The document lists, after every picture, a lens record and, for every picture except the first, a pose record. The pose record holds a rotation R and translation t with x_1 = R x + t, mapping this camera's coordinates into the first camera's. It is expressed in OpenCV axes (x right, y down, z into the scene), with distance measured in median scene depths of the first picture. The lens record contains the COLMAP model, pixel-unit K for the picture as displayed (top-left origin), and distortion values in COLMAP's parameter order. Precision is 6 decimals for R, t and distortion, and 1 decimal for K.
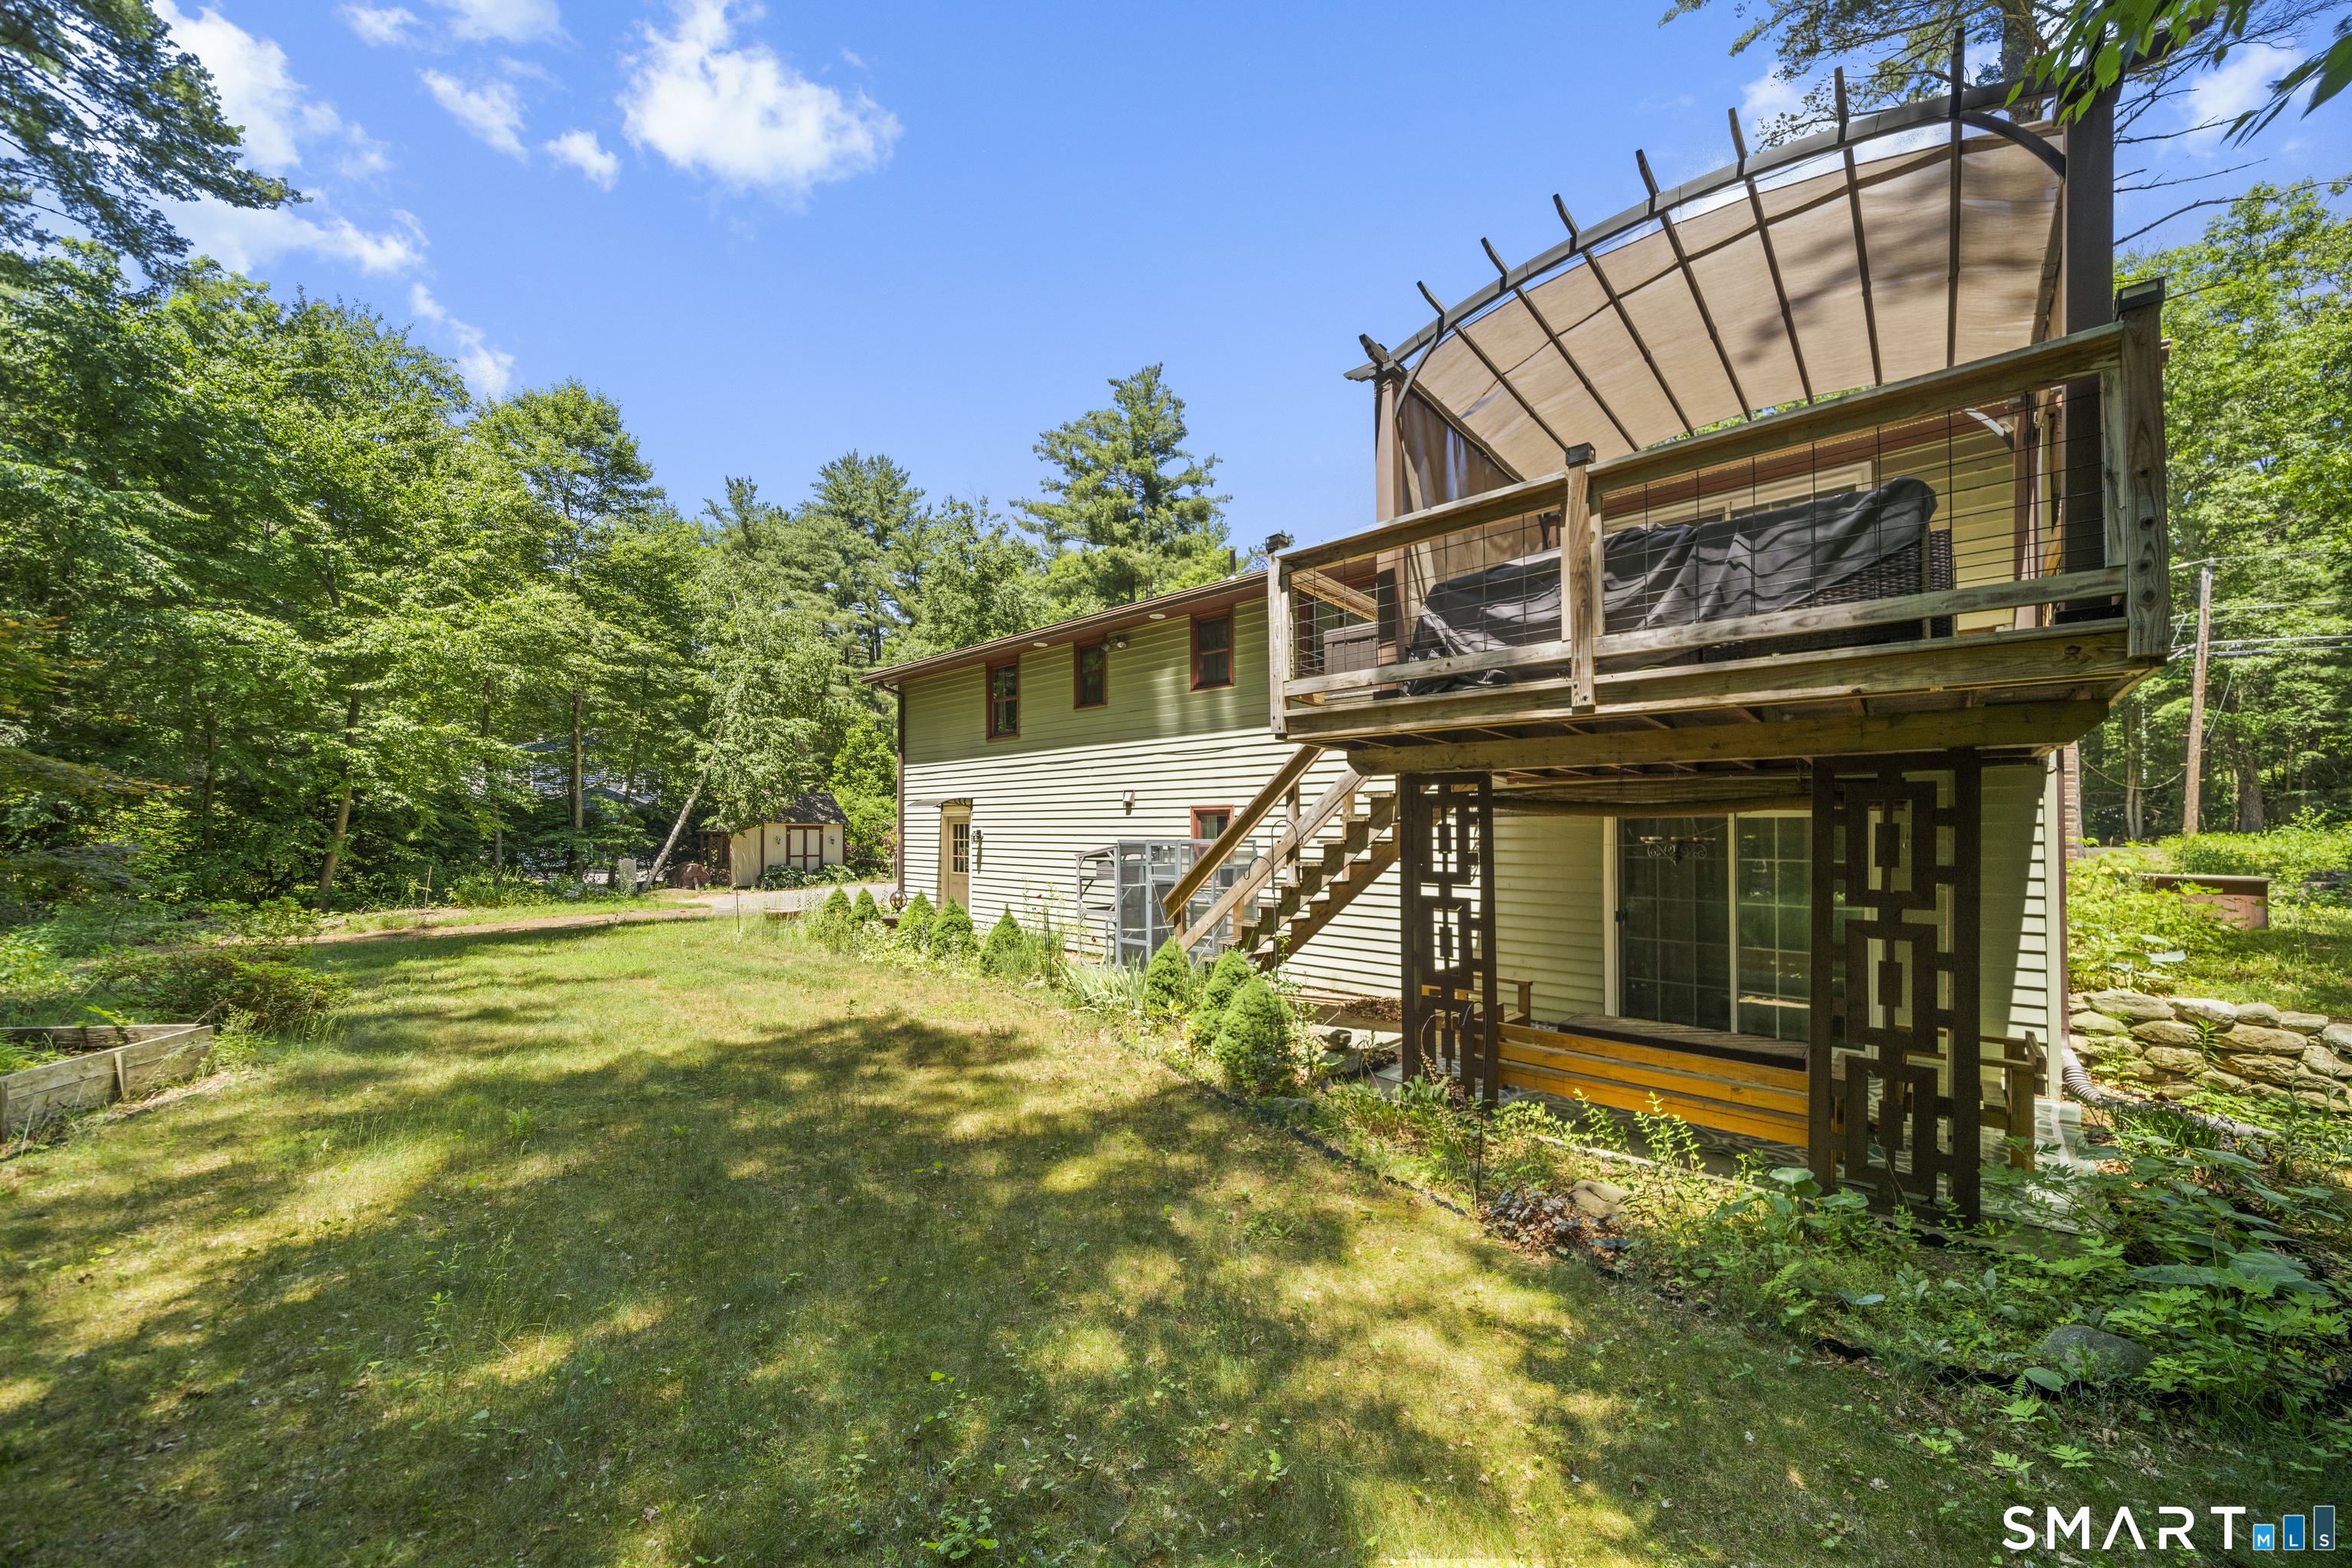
lens RADIAL K [[808.0, 0, 1167.7], [0, 808.0, 831.3], [0, 0, 1]] dist [-0.000225, -0.000006]
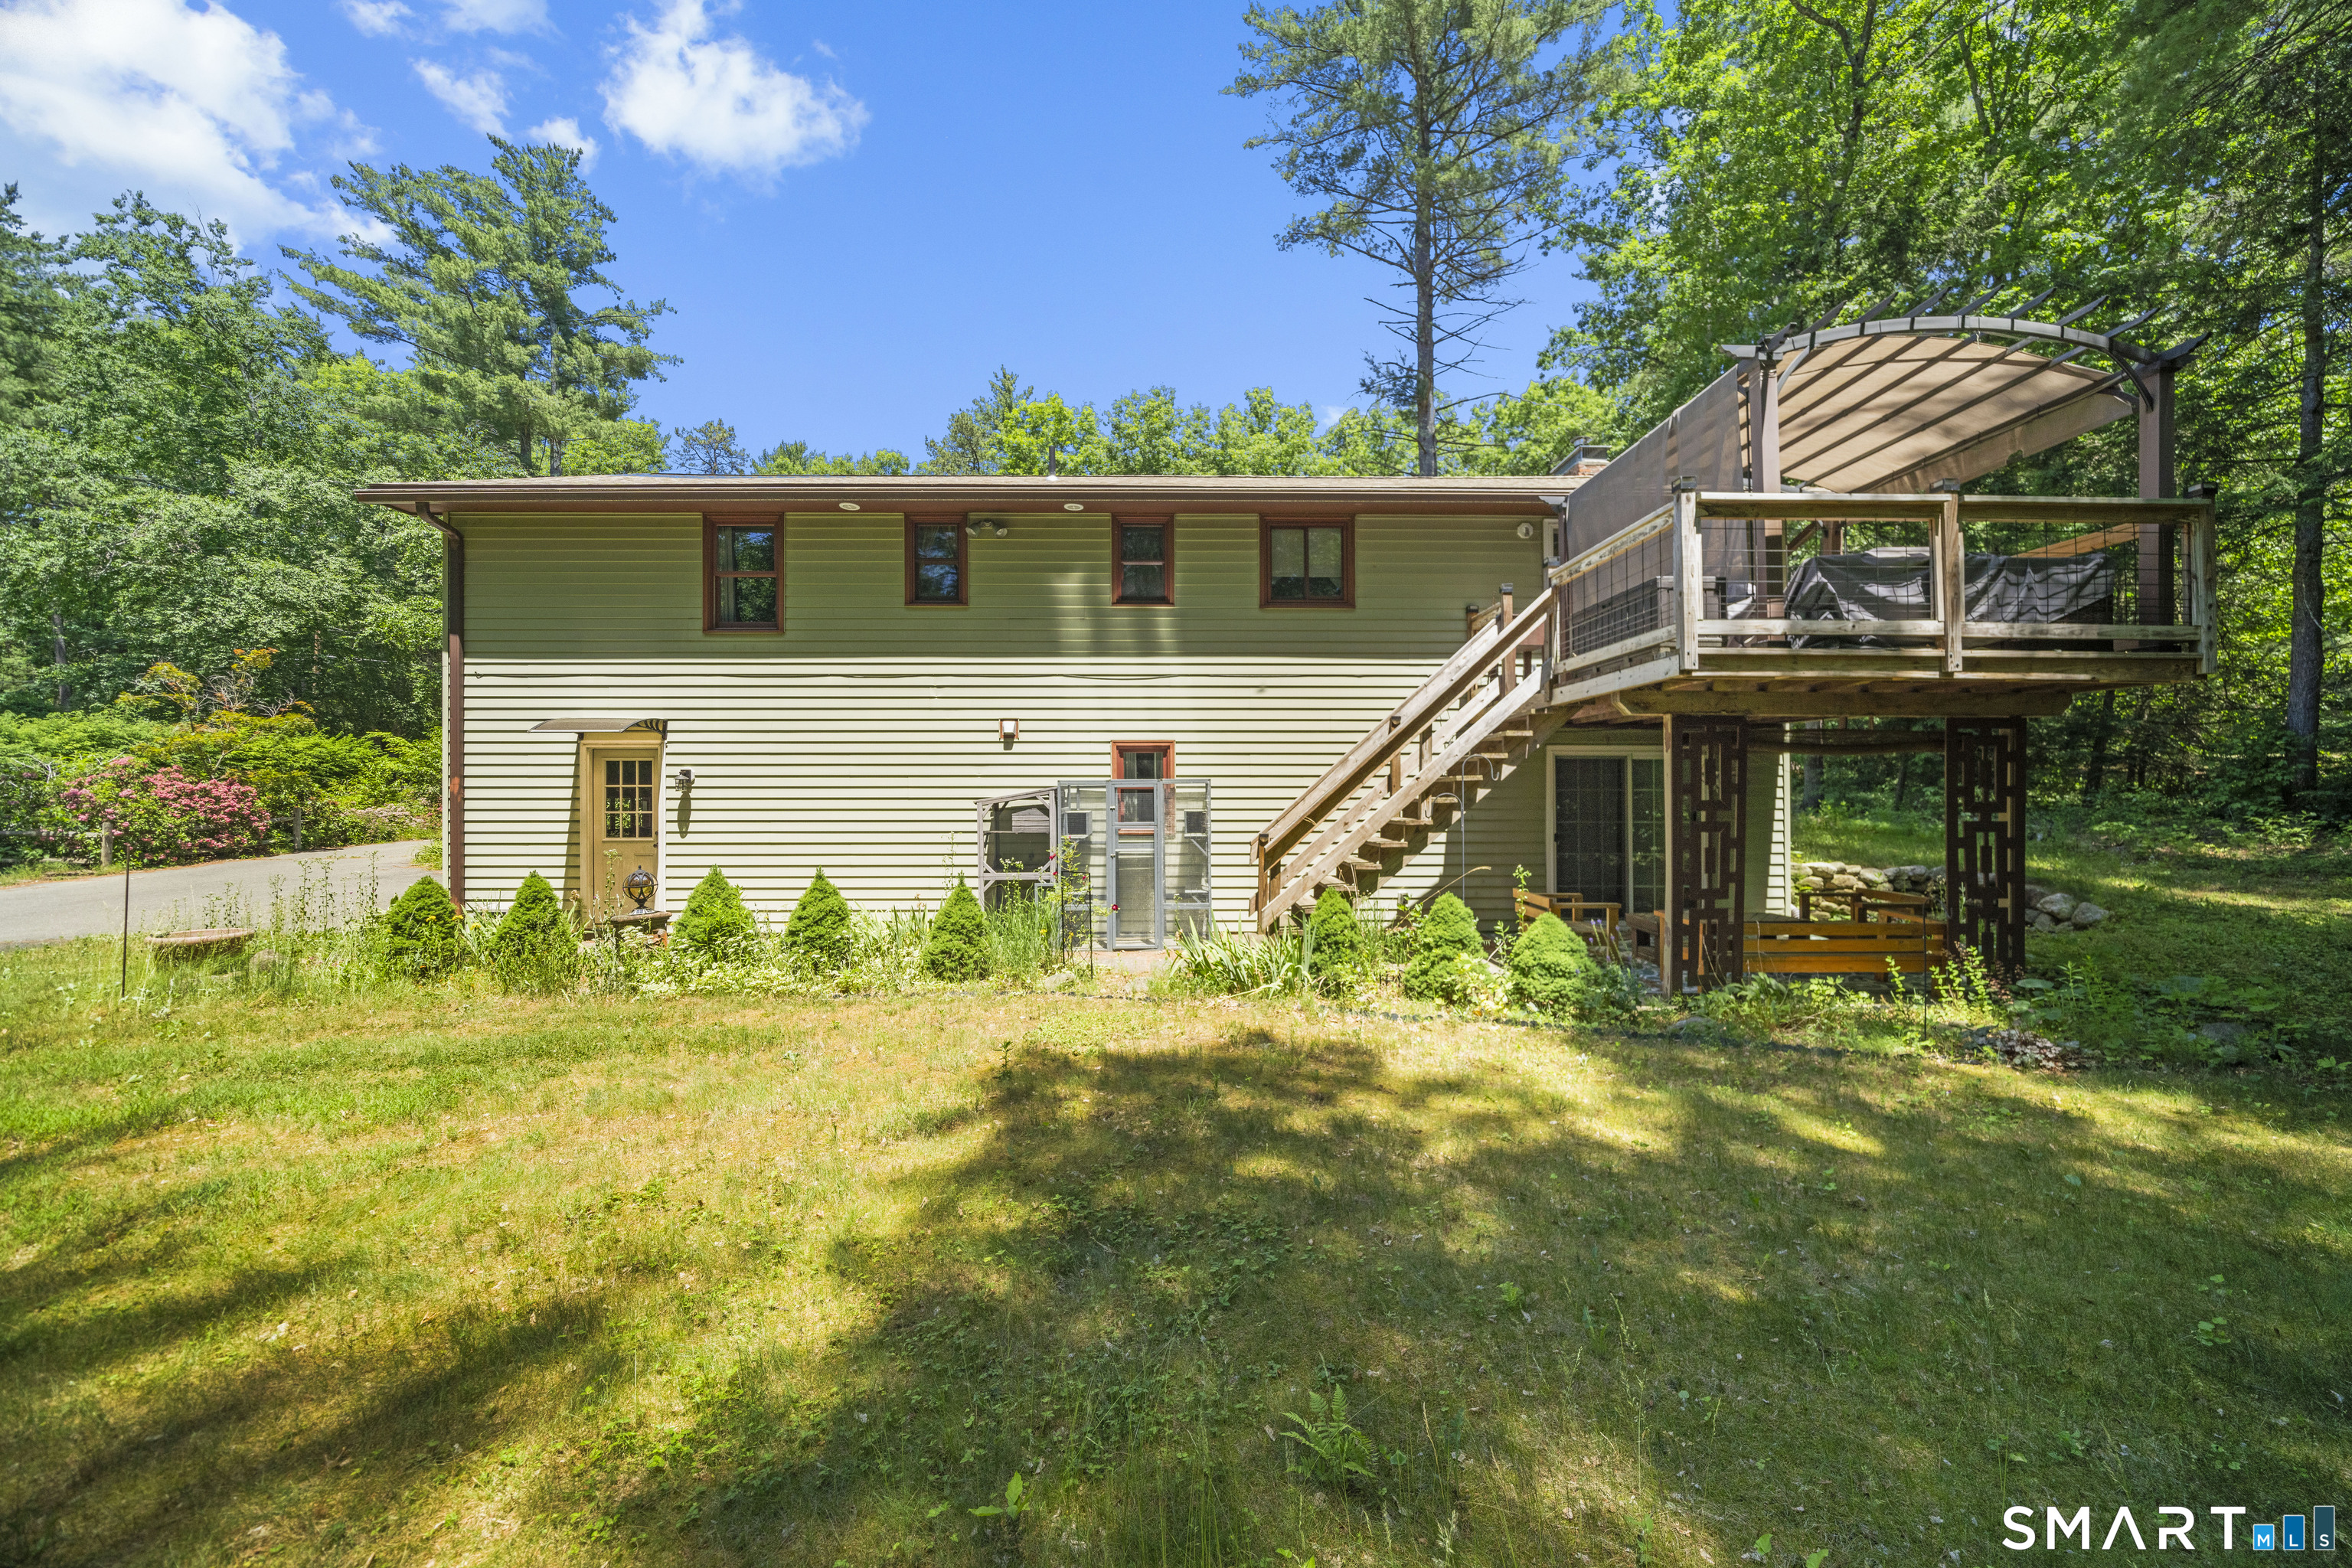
lens RADIAL K [[814.8, 0, 1176.0], [0, 814.8, 784.0], [0, 0, 1]] dist [-0.008490, 0.000145]
pose [[0.731090, -0.007699, 0.682238, -0.519726], [0.002719, 0.999961, 0.008372, 0.007206], [-0.682276, -0.004265, 0.731082, 0.340413]]
